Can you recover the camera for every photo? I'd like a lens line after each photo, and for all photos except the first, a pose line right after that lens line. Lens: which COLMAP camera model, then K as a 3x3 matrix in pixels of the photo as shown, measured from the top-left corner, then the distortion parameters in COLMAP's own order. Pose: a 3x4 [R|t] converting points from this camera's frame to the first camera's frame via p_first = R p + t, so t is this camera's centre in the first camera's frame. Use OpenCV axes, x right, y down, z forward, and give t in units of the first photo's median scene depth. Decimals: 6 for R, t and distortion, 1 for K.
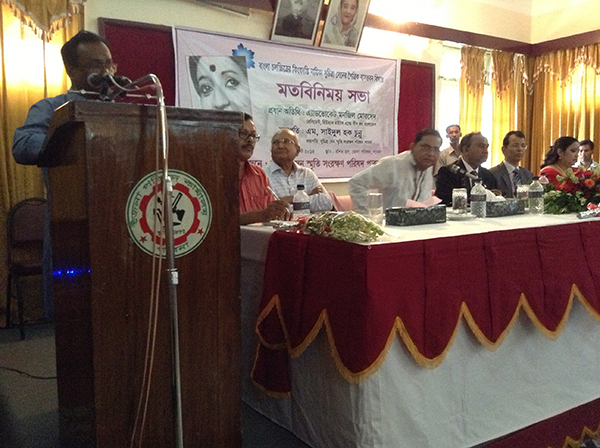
lens RADIAL K [[569.5, 0, 297.6], [0, 569.5, 226.4], [0, 0, 1]] dist [0.135981, -0.287475]
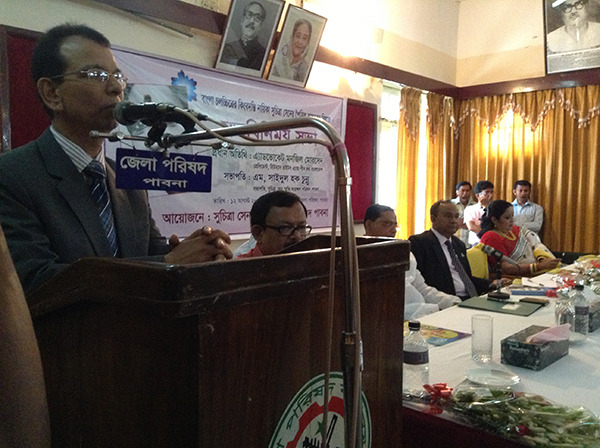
lens RADIAL K [[567.9, 0, 300.0], [0, 567.9, 224.0], [0, 0, 1]] dist [0.132959, -0.254170]
pose [[0.967747, 0.007921, 0.251799, -0.131218], [-0.001268, 0.999646, -0.026574, -0.077488], [-0.251920, 0.025398, 0.967415, 0.176775]]
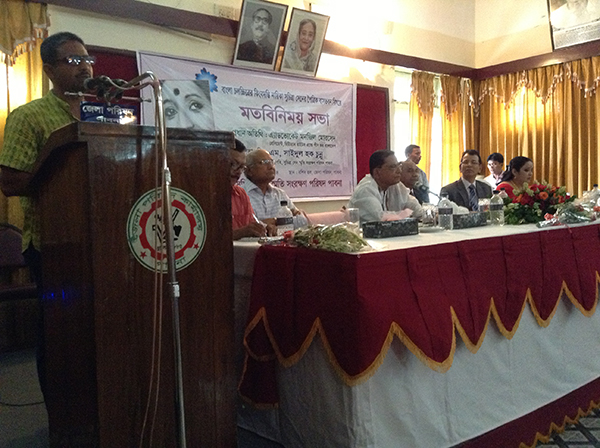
lens RADIAL K [[572.7, 0, 300.2], [0, 572.7, 224.3], [0, 0, 1]] dist [0.130247, -0.269491]
pose [[0.995417, -0.024196, 0.092519, -0.028477], [0.028272, 0.998675, -0.043002, 0.007019], [-0.091356, 0.045421, 0.994782, -0.020069]]
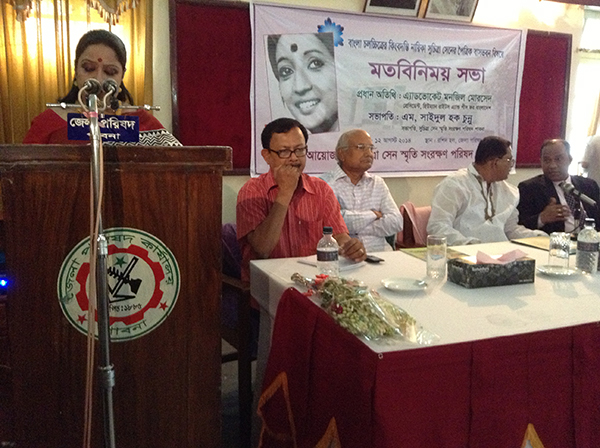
lens RADIAL K [[573.3, 0, 291.0], [0, 573.3, 218.6], [0, 0, 1]] dist [0.129790, -0.298719]
pose [[0.972207, 0.055470, -0.227456, 0.060226], [-0.043288, 0.997366, 0.058204, -0.058351], [0.230085, -0.046741, 0.972047, 0.107158]]
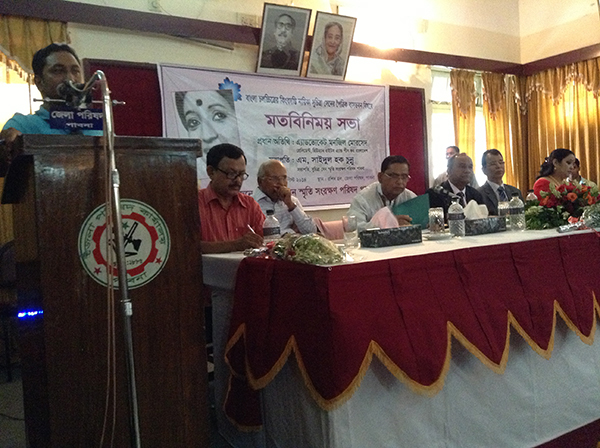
lens RADIAL K [[571.4, 0, 300.0], [0, 571.4, 224.0], [0, 0, 1]] dist [0.142804, -0.312954]
pose [[0.998837, -0.045179, -0.016809, 0.033388], [0.044095, 0.997219, -0.060078, 0.005863], [0.019476, 0.059267, 0.998052, 0.005255]]
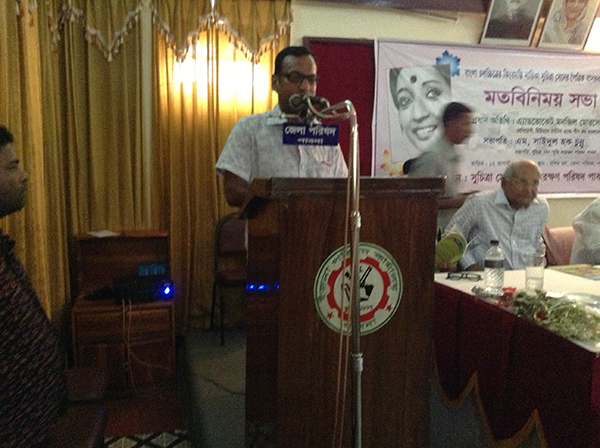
lens RADIAL K [[566.3, 0, 288.6], [0, 566.3, 221.9], [0, 0, 1]] dist [0.127672, -0.236566]
pose [[0.939251, 0.056228, -0.338593, -0.006631], [-0.047190, 0.998277, 0.034873, -0.056446], [0.339971, -0.016776, 0.940286, 0.028255]]
